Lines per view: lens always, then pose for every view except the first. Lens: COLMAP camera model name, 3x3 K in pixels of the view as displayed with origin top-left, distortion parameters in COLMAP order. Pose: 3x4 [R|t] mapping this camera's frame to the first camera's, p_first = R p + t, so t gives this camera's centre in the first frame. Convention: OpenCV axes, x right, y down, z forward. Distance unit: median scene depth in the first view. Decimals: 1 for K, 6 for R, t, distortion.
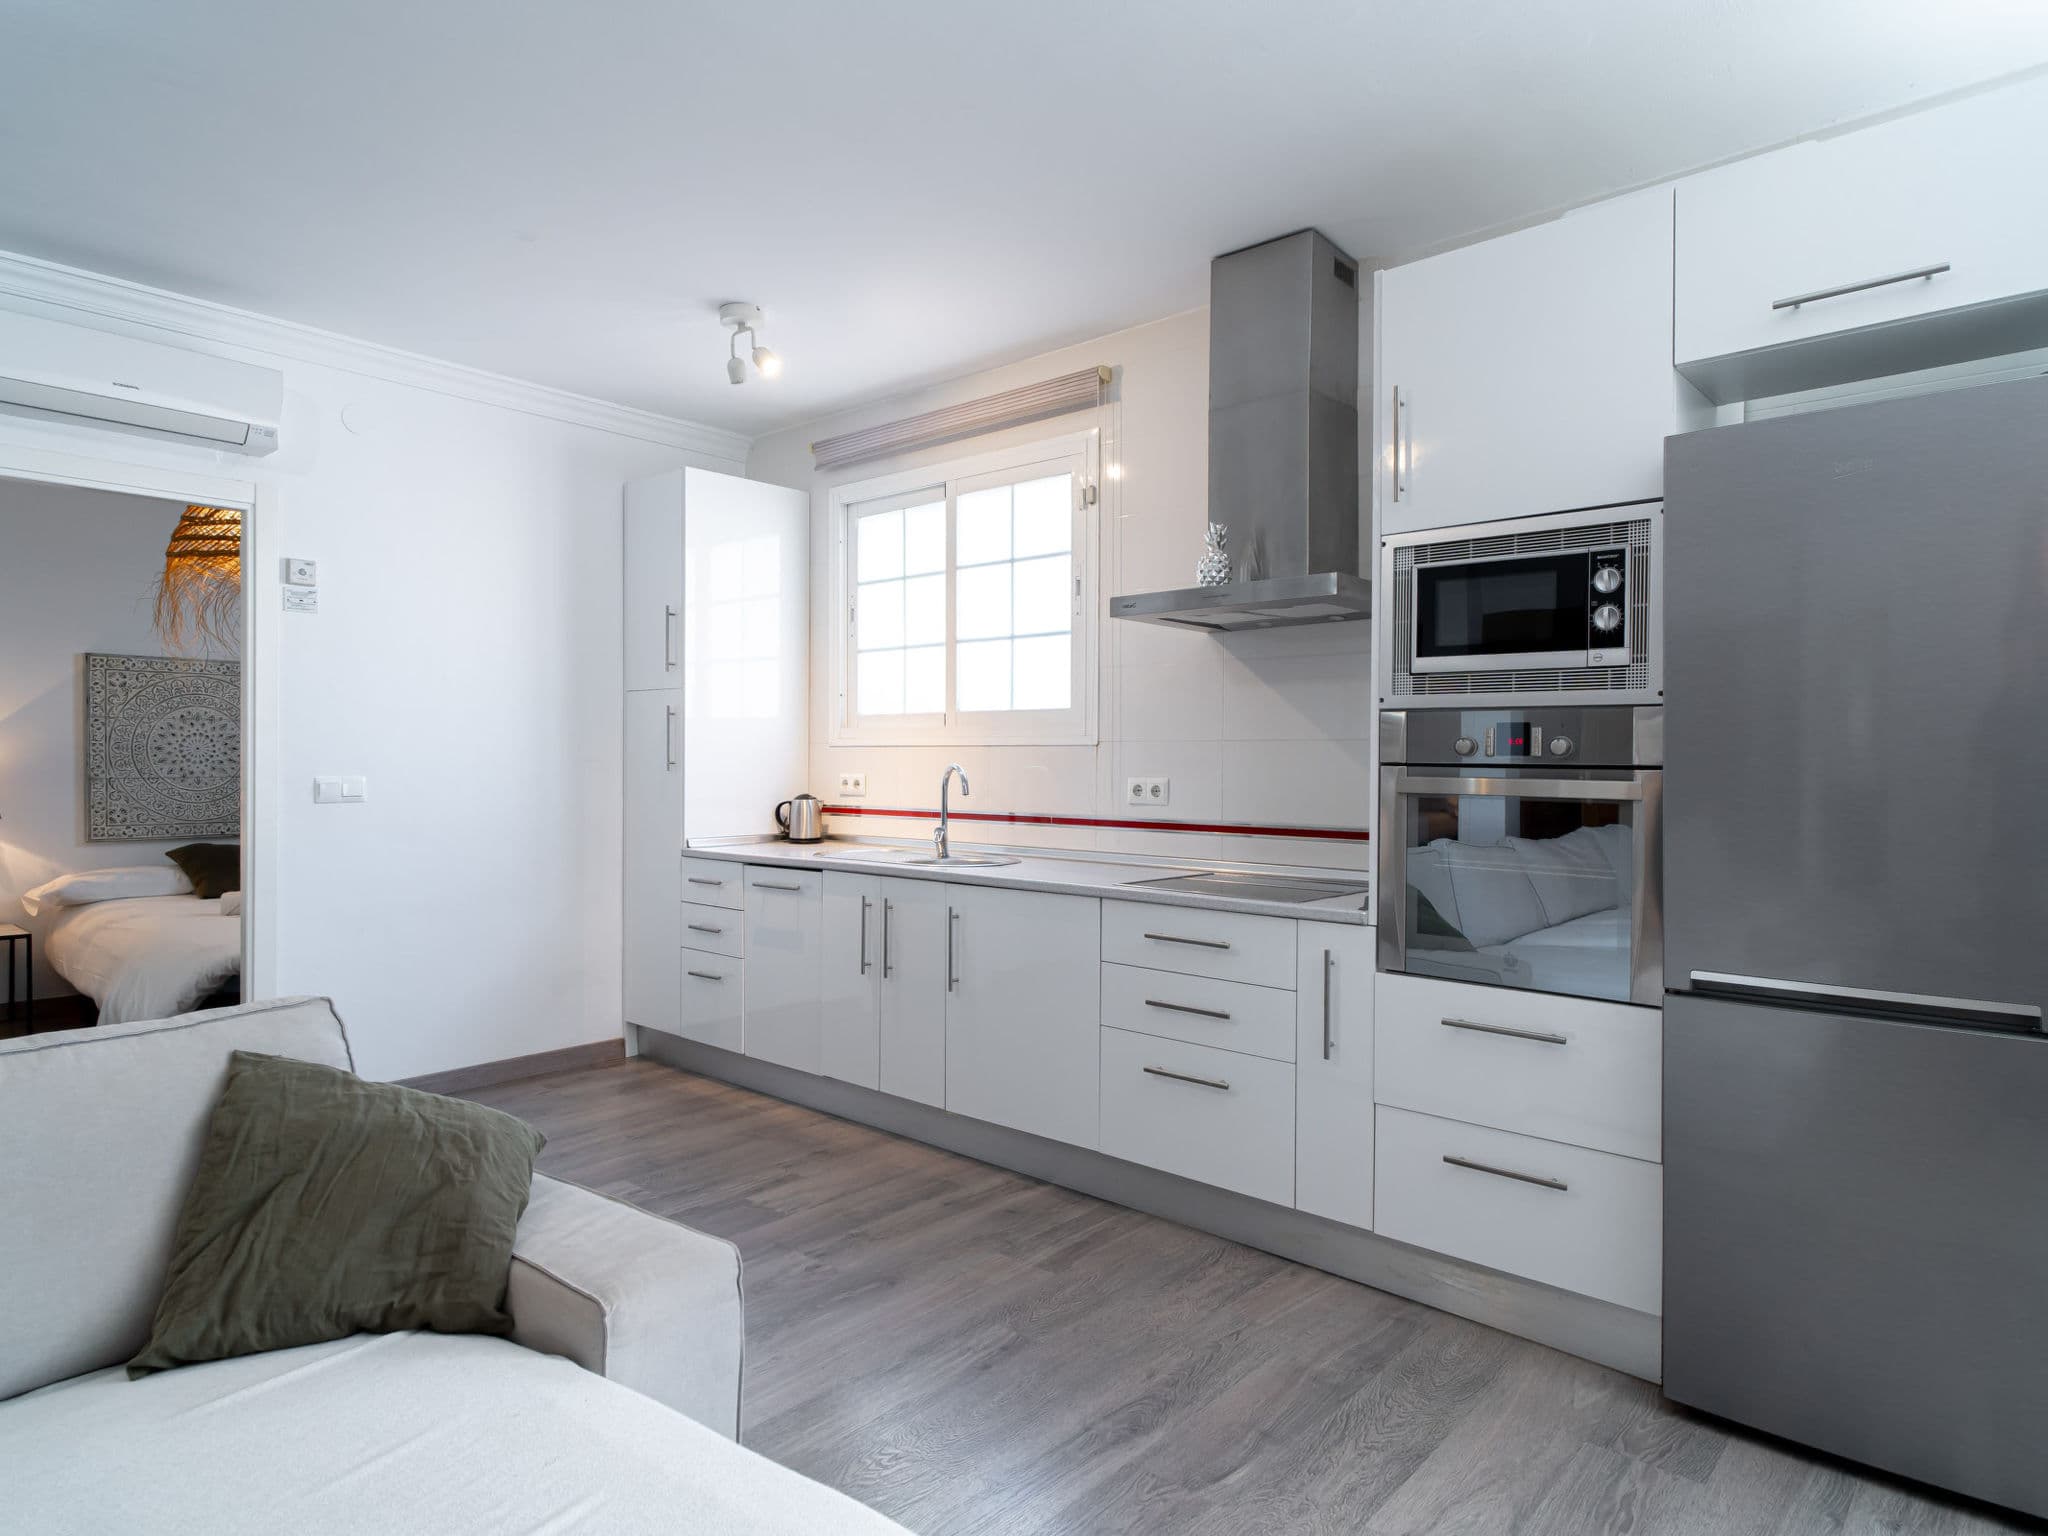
lens RADIAL K [[1201.0, 0, 1011.1], [0, 1201.0, 753.7], [0, 0, 1]] dist [0.021100, -0.011539]
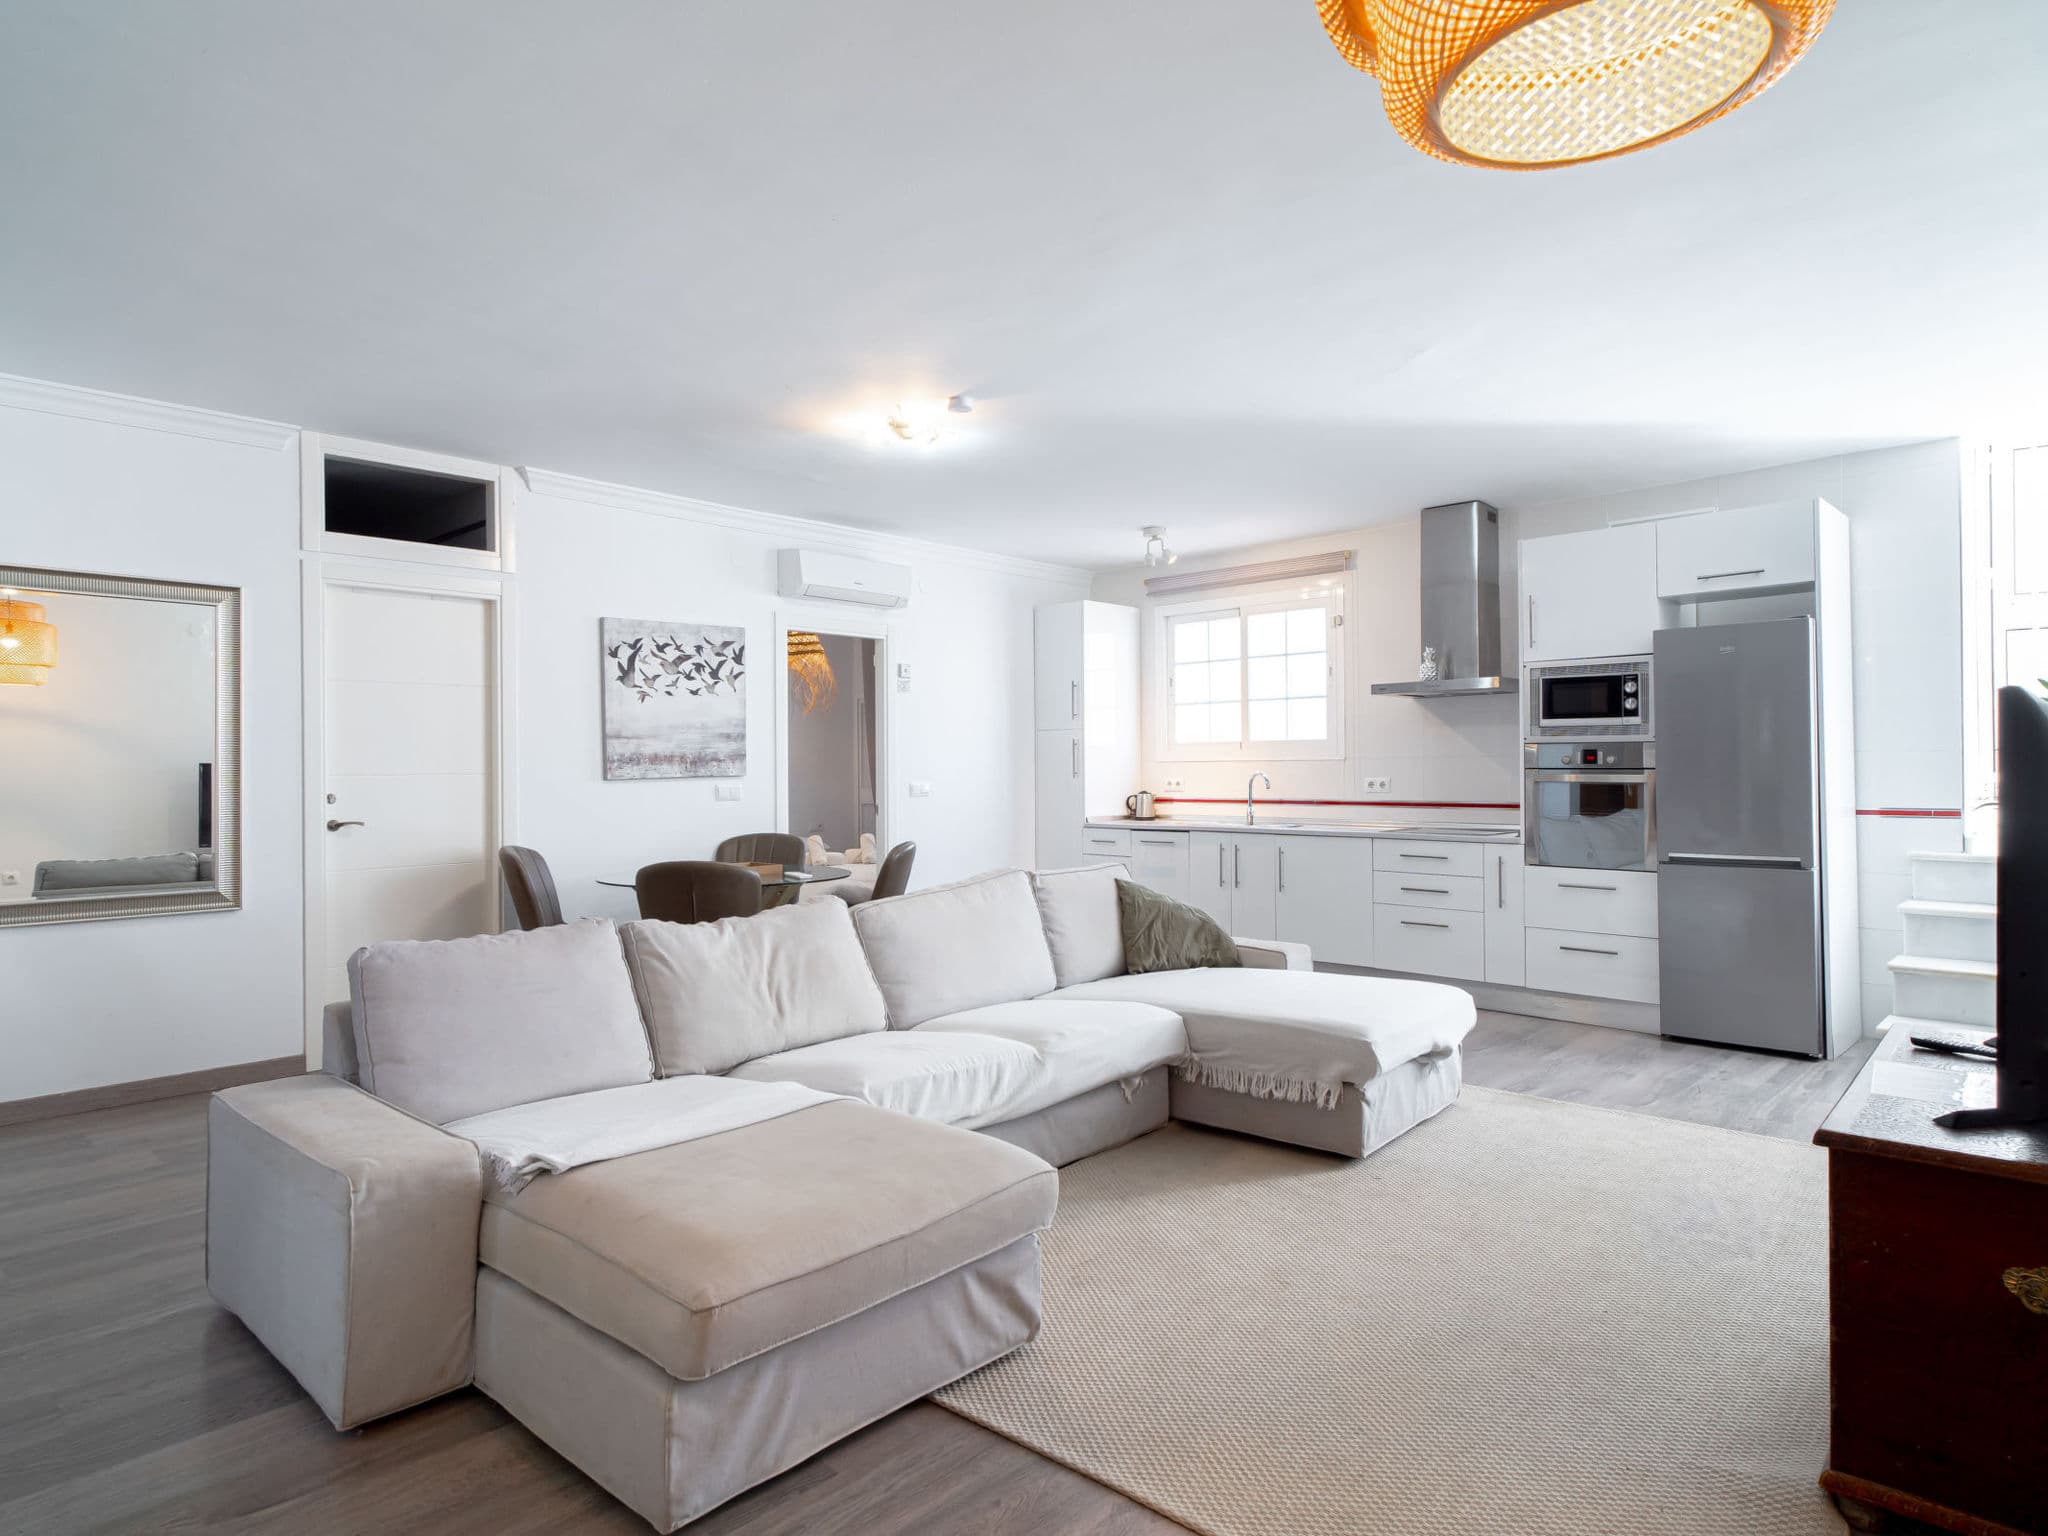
lens RADIAL K [[1194.3, 0, 1013.3], [0, 1194.3, 751.3], [0, 0, 1]] dist [0.035740, -0.000498]
pose [[0.999476, -0.012526, -0.029859, -0.388707], [0.012223, 0.999872, -0.010301, -0.008075], [0.029984, 0.009930, 0.999501, -0.841521]]
